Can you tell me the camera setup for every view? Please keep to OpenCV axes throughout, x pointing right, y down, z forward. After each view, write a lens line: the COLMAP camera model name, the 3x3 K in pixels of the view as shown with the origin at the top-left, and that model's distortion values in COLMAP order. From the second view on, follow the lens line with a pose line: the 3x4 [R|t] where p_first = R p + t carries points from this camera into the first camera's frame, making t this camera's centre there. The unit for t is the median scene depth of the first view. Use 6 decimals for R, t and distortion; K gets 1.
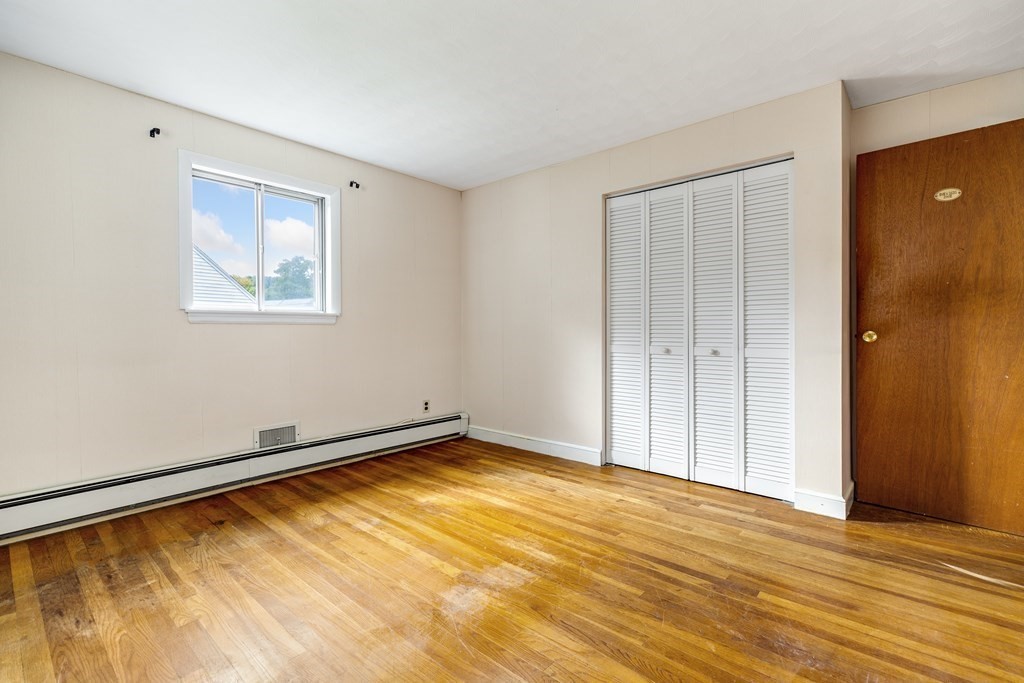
lens RADIAL K [[459.5, 0, 517.1], [0, 459.5, 336.1], [0, 0, 1]] dist [0.007129, -0.001037]
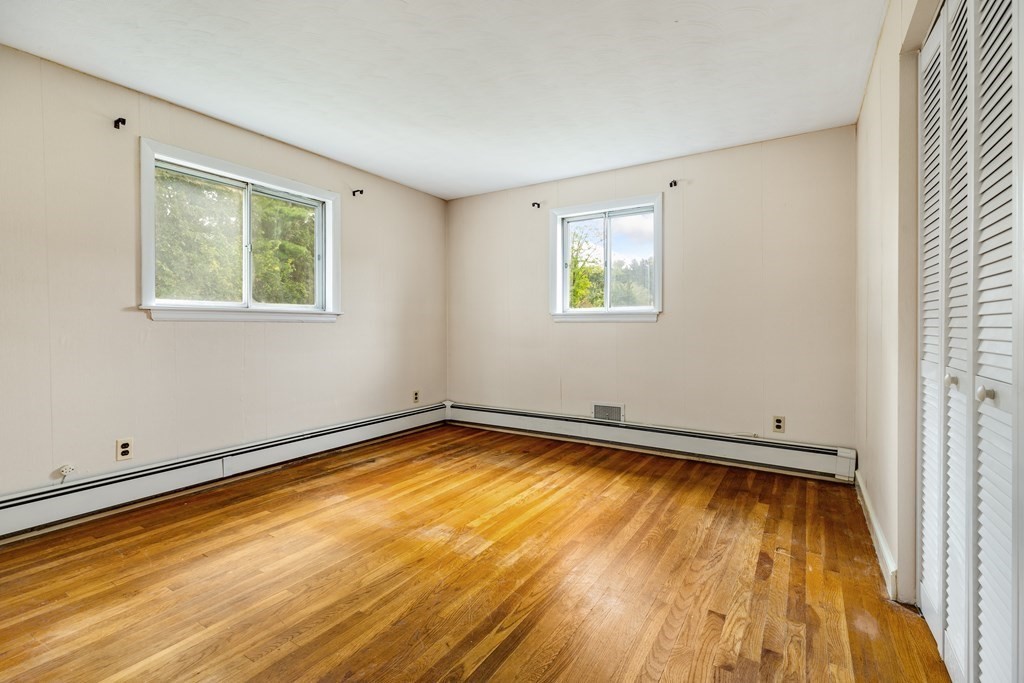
lens RADIAL K [[459.5, 0, 516.0], [0, 459.5, 336.7], [0, 0, 1]] dist [0.007129, -0.001037]
pose [[0.155232, 0.023802, -0.987591, 0.711458], [-0.013968, 0.999663, 0.021898, -0.011986], [0.987779, 0.010395, 0.155512, 0.598932]]
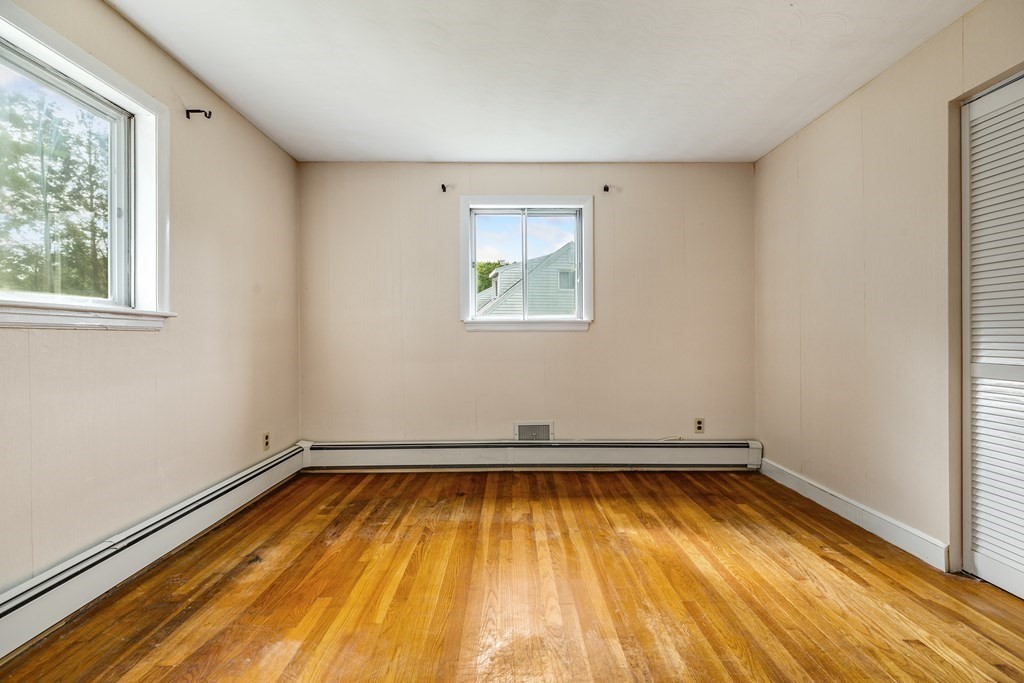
lens RADIAL K [[459.5, 0, 516.1], [0, 459.5, 337.7], [0, 0, 1]] dist [0.007129, -0.001037]
pose [[0.665838, 0.002303, -0.746092, 0.297391], [-0.008191, 0.999958, -0.004223, -0.005771], [0.746051, 0.008923, 0.665829, 0.243137]]
